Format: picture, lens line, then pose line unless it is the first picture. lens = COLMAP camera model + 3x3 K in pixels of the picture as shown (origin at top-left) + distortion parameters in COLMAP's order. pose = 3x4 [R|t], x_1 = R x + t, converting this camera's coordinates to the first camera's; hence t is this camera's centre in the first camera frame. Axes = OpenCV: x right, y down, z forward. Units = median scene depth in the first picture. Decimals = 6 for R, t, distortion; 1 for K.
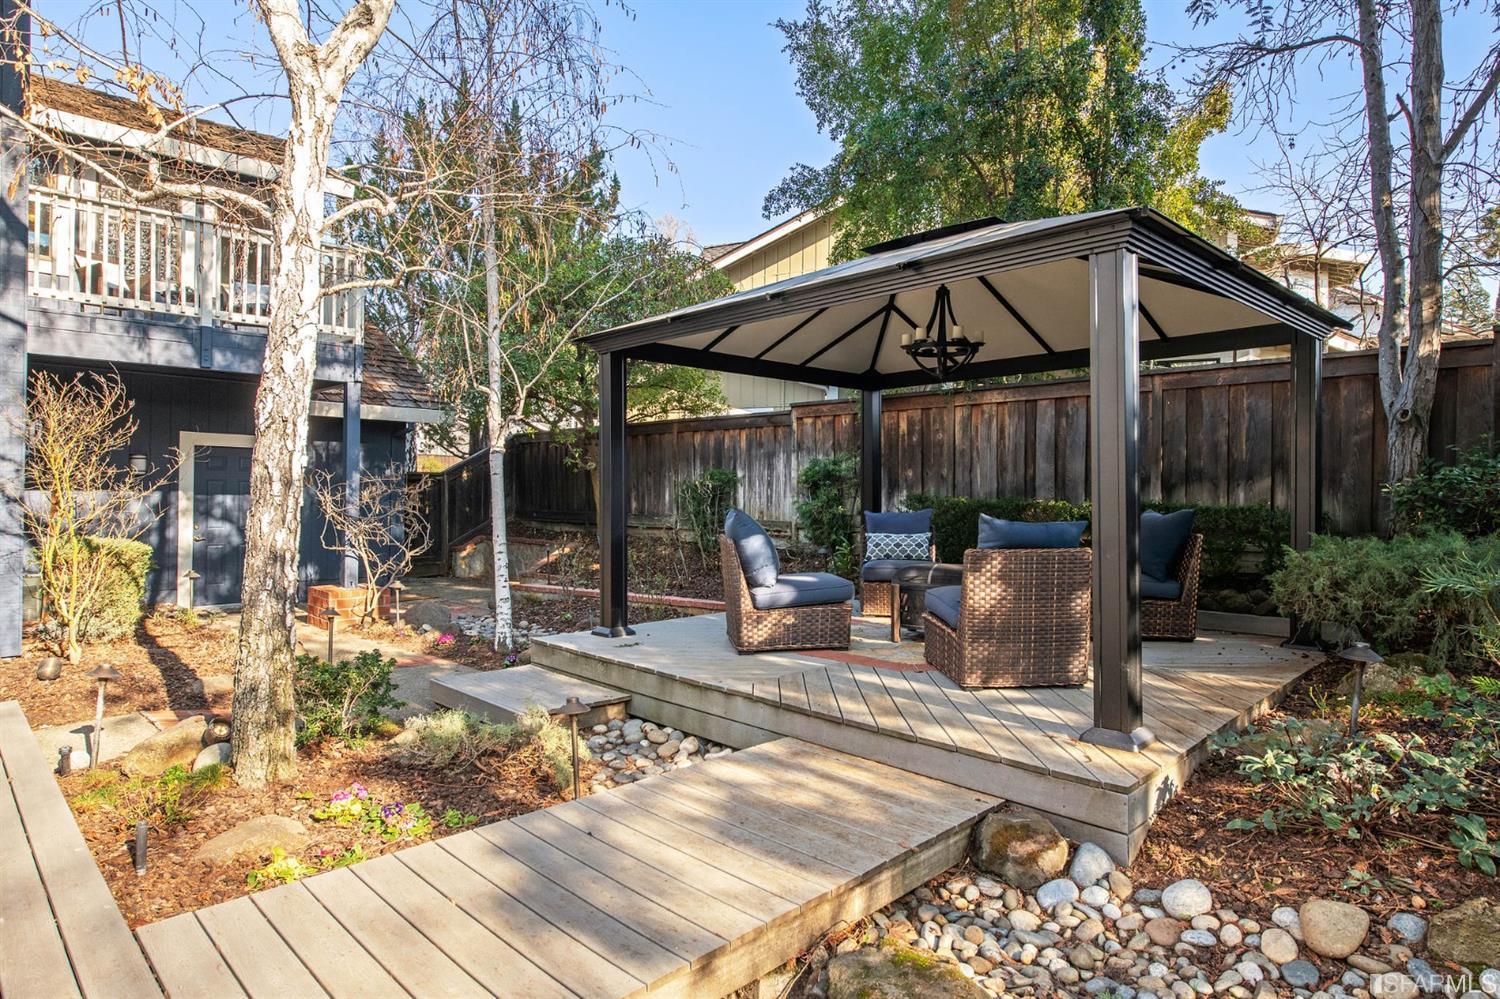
lens RADIAL K [[853.7, 0, 801.7], [0, 853.7, 494.9], [0, 0, 1]] dist [-0.004862, -0.001391]
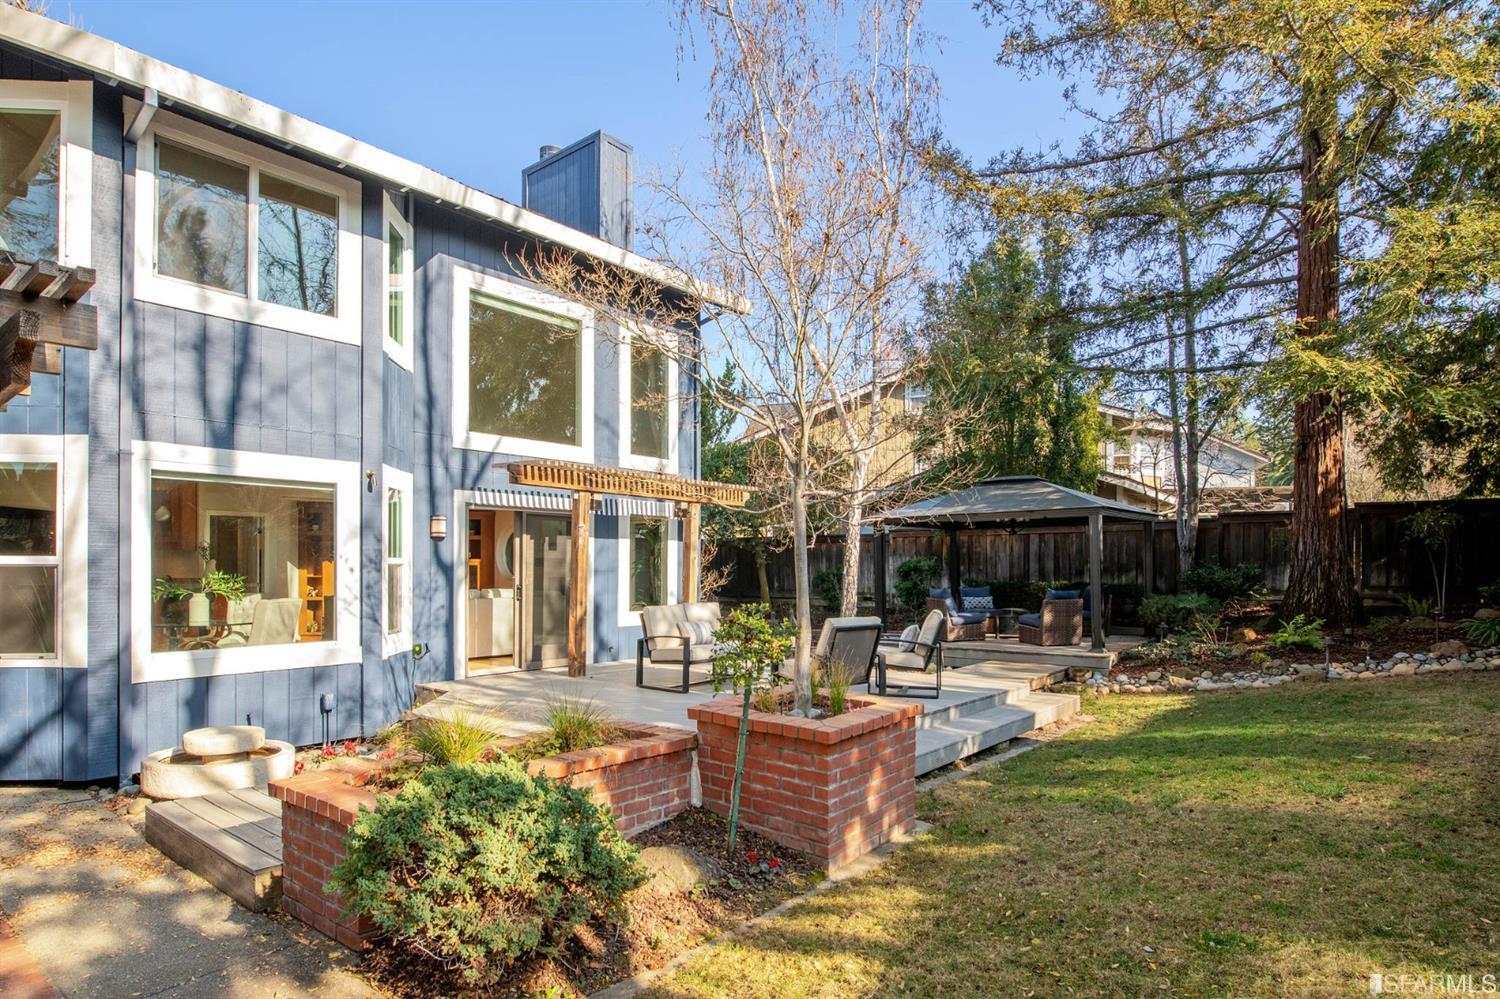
lens RADIAL K [[822.5, 0, 752.6], [0, 822.5, 574.3], [0, 0, 1]] dist [-0.003853, -0.001139]
pose [[0.996626, -0.011260, 0.081296, -0.821007], [0.010928, 0.999930, 0.004525, -0.039505], [-0.081341, -0.003621, 0.996680, -1.404524]]
